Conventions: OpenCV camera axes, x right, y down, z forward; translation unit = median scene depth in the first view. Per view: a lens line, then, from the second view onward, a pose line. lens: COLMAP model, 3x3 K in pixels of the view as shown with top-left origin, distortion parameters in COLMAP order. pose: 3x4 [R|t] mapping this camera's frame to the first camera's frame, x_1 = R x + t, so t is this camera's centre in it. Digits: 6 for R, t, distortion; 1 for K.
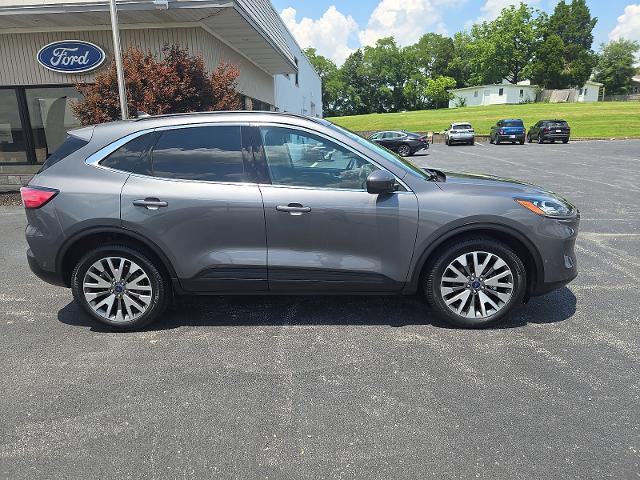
lens RADIAL K [[432.7, 0, 314.9], [0, 432.7, 238.4], [0, 0, 1]] dist [0.067964, -0.058260]
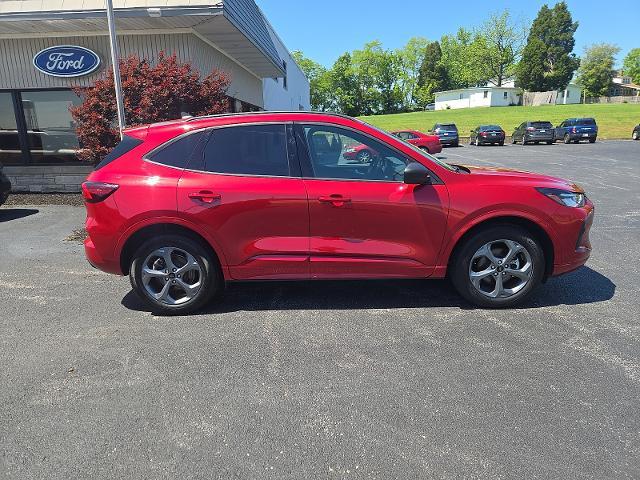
lens RADIAL K [[432.7, 0, 315.2], [0, 432.7, 237.6], [0, 0, 1]] dist [0.067964, -0.058260]
pose [[0.999709, -0.006868, 0.023113, 0.006111], [0.006996, 0.999961, -0.005458, 0.013085], [-0.023075, 0.005618, 0.999718, -0.049279]]
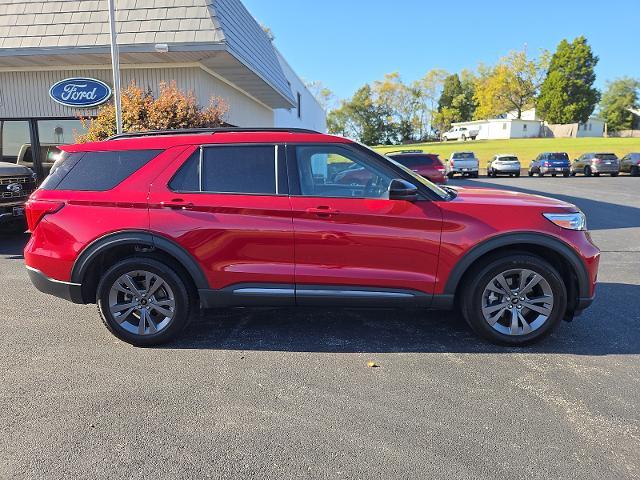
lens RADIAL K [[432.7, 0, 315.3], [0, 432.7, 241.5], [0, 0, 1]] dist [0.067964, -0.058260]
pose [[0.999597, 0.017997, -0.021959, 0.059833], [-0.019253, 0.998108, -0.058393, 0.009989], [0.020866, 0.058793, 0.998052, -0.056147]]
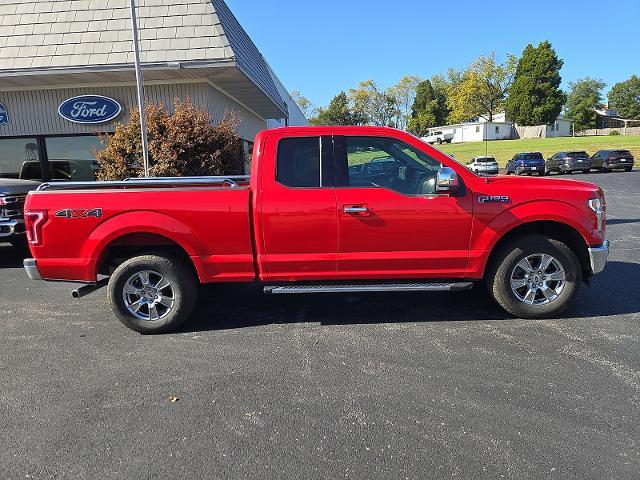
lens RADIAL K [[432.7, 0, 314.7], [0, 432.7, 238.5], [0, 0, 1]] dist [0.067964, -0.058260]
pose [[0.999348, -0.024578, 0.026461, -0.017397], [0.026651, 0.996349, -0.081103, 0.021679], [-0.024371, 0.081755, 0.996354, -0.101951]]
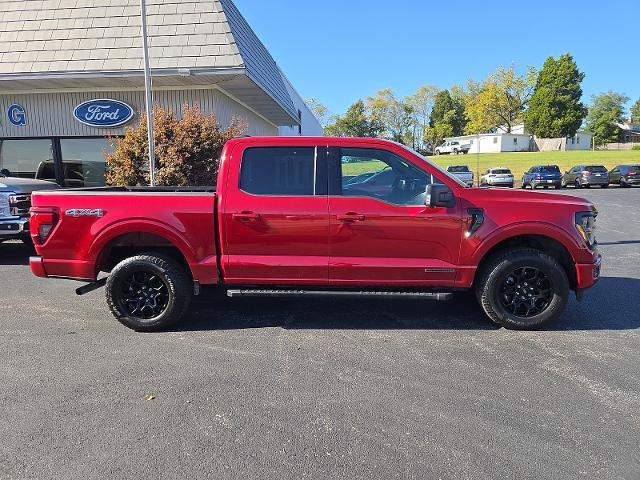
lens RADIAL K [[432.7, 0, 314.3], [0, 432.7, 238.7], [0, 0, 1]] dist [0.067964, -0.058260]
pose [[0.999944, 0.006981, -0.007896, 0.010736], [-0.007711, 0.995296, -0.096571, 0.022542], [0.007185, 0.096627, 0.995295, -0.107507]]
